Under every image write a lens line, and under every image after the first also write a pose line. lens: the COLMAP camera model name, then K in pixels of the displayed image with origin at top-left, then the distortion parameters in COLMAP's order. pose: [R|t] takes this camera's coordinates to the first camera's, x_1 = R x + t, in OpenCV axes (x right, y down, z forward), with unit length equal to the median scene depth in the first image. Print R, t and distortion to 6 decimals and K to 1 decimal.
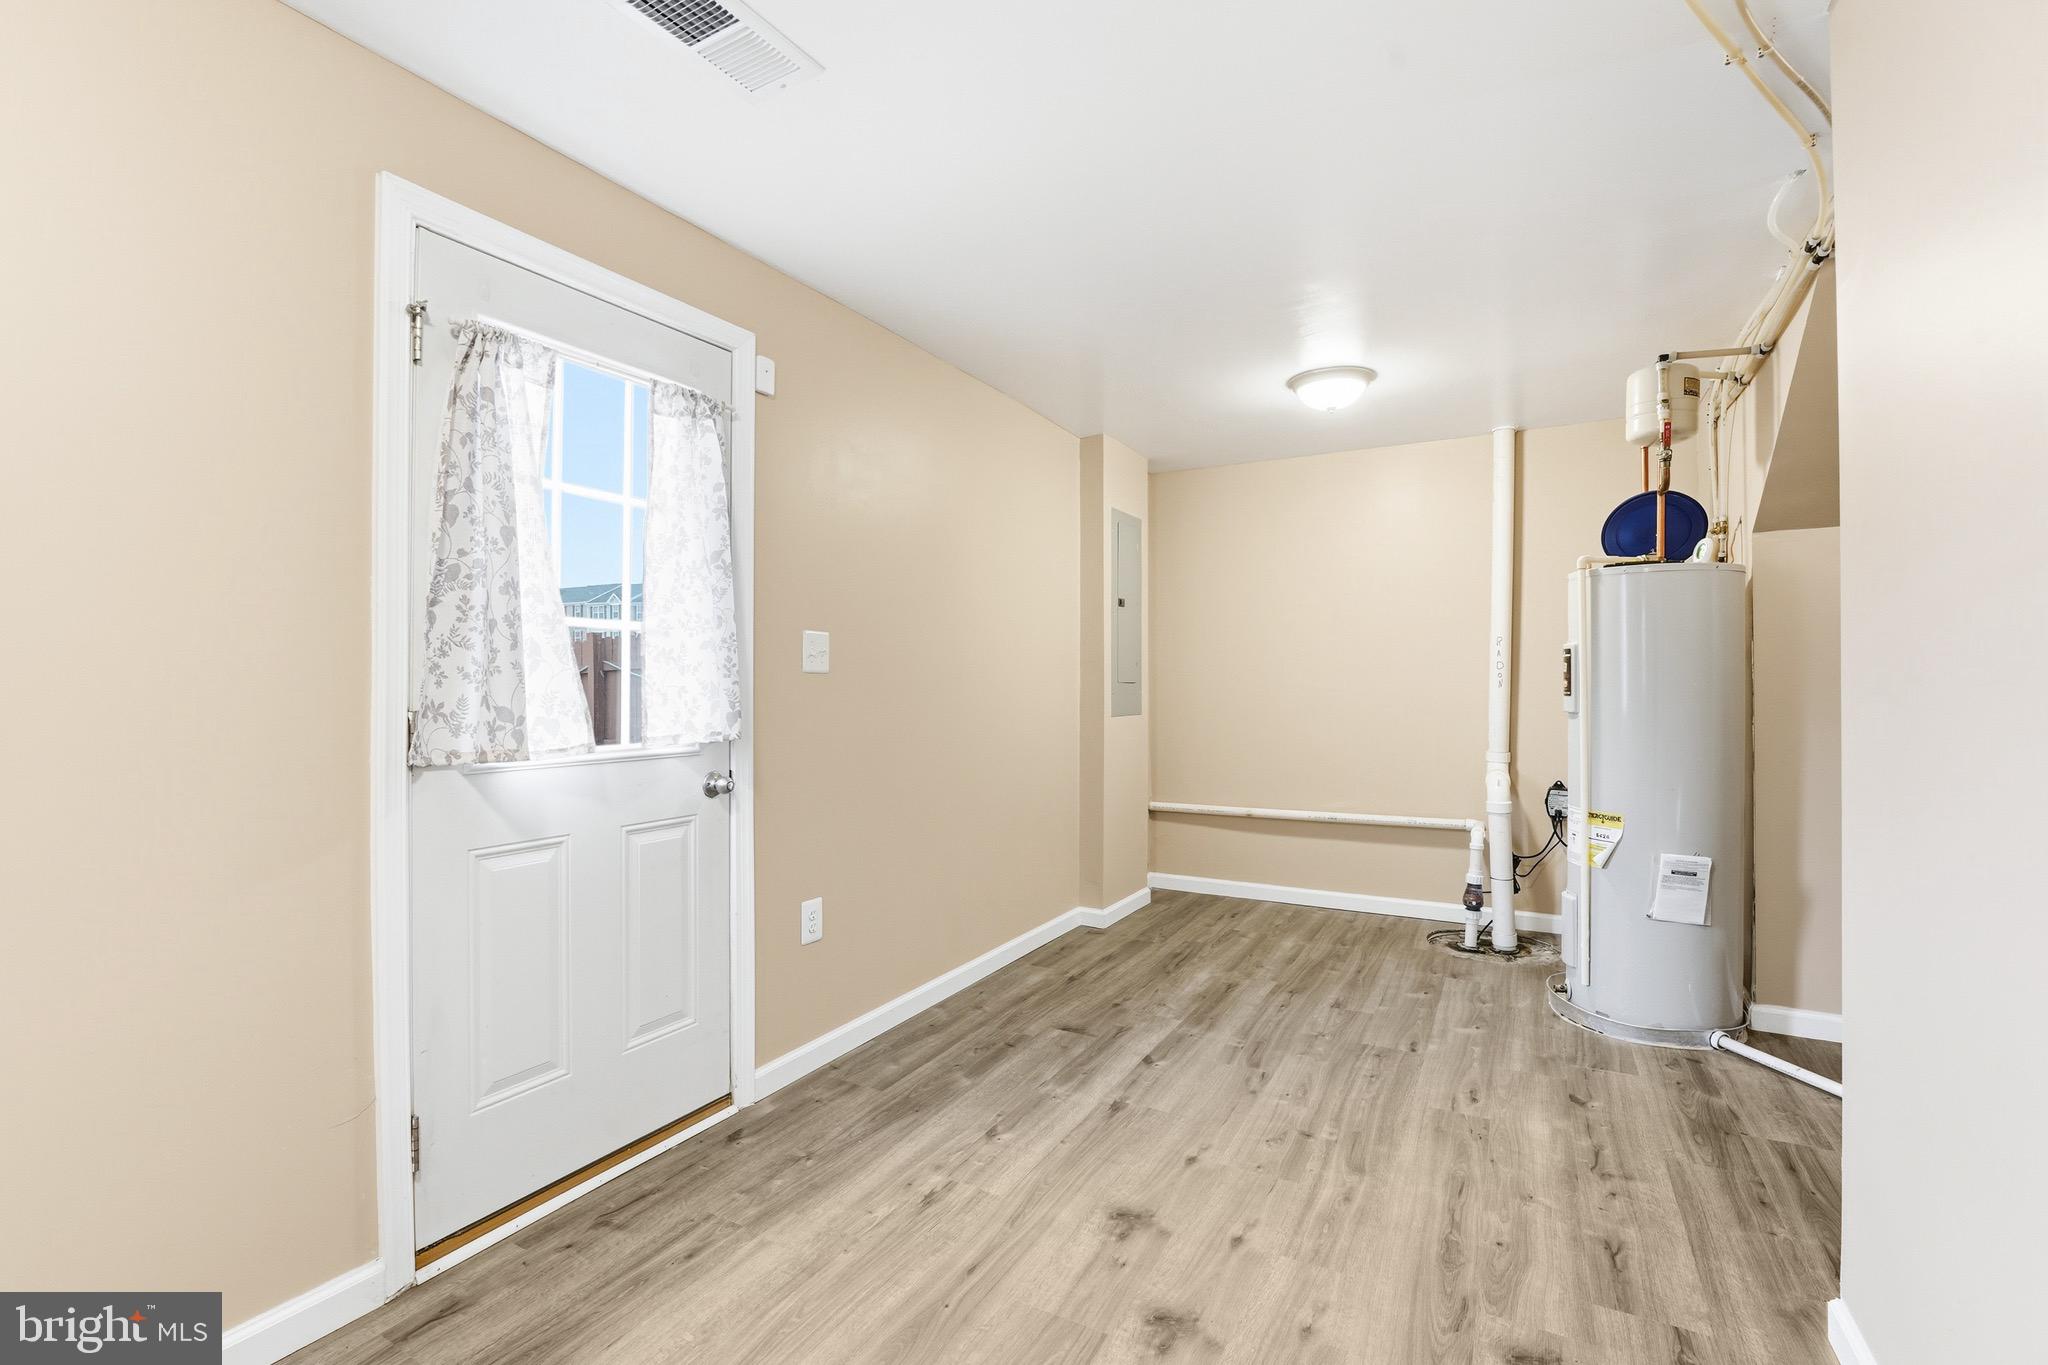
lens RADIAL K [[850.3, 0, 1019.0], [0, 850.3, 680.6], [0, 0, 1]] dist [-0.023477, 0.000697]
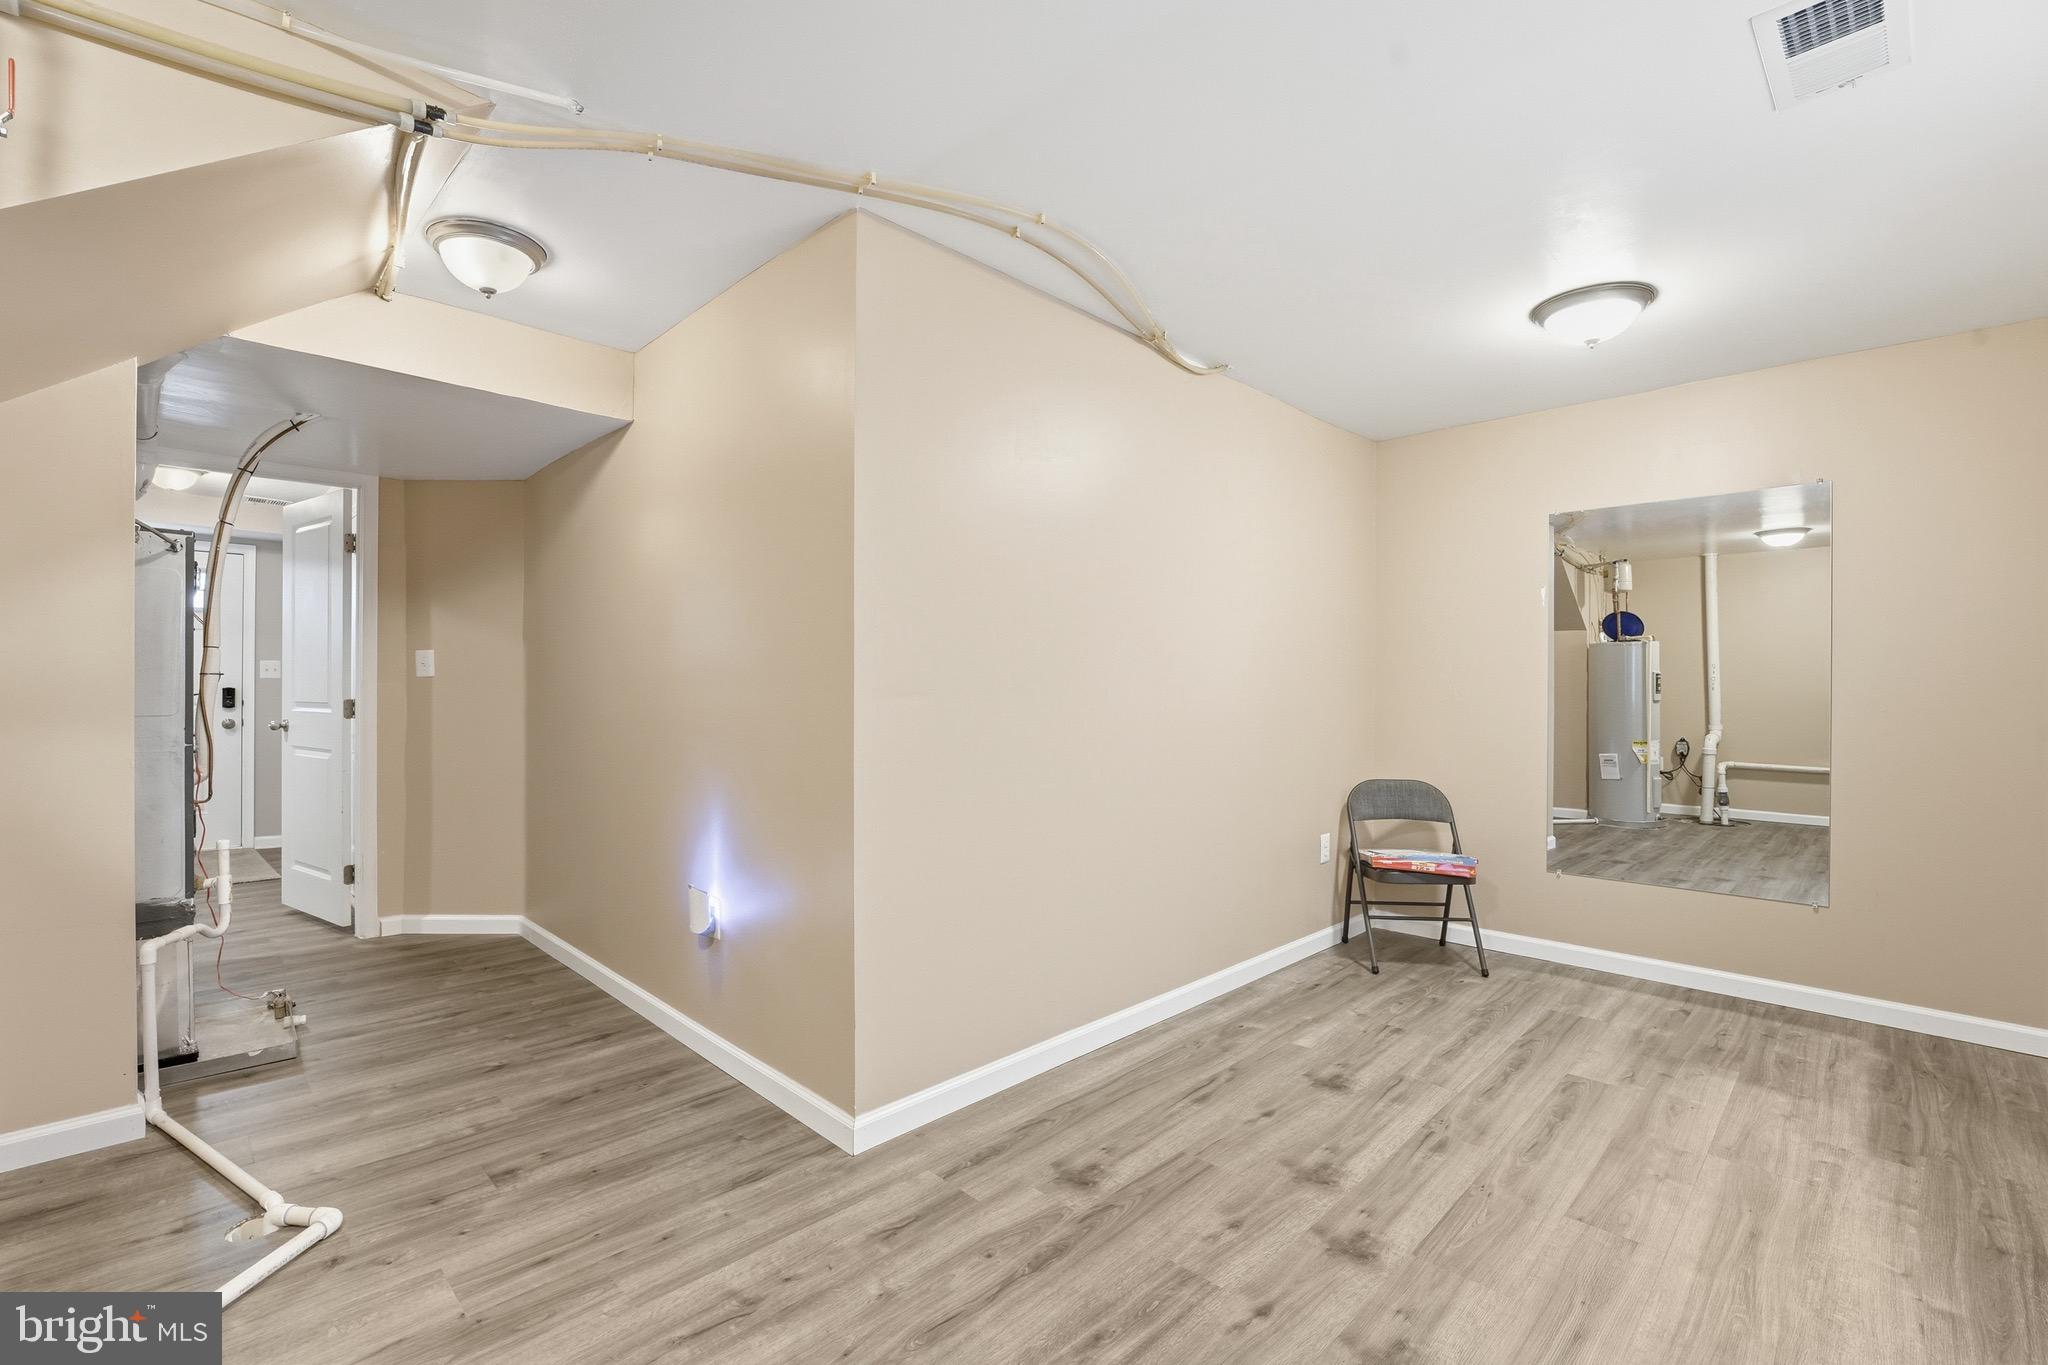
lens RADIAL K [[850.3, 0, 1019.0], [0, 850.3, 680.6], [0, 0, 1]] dist [-0.023477, 0.000697]
pose [[-0.959623, -0.002051, 0.281280, 0.267360], [-0.004494, 0.999958, -0.008038, -0.001456], [-0.281252, -0.008978, -0.959592, 1.999196]]
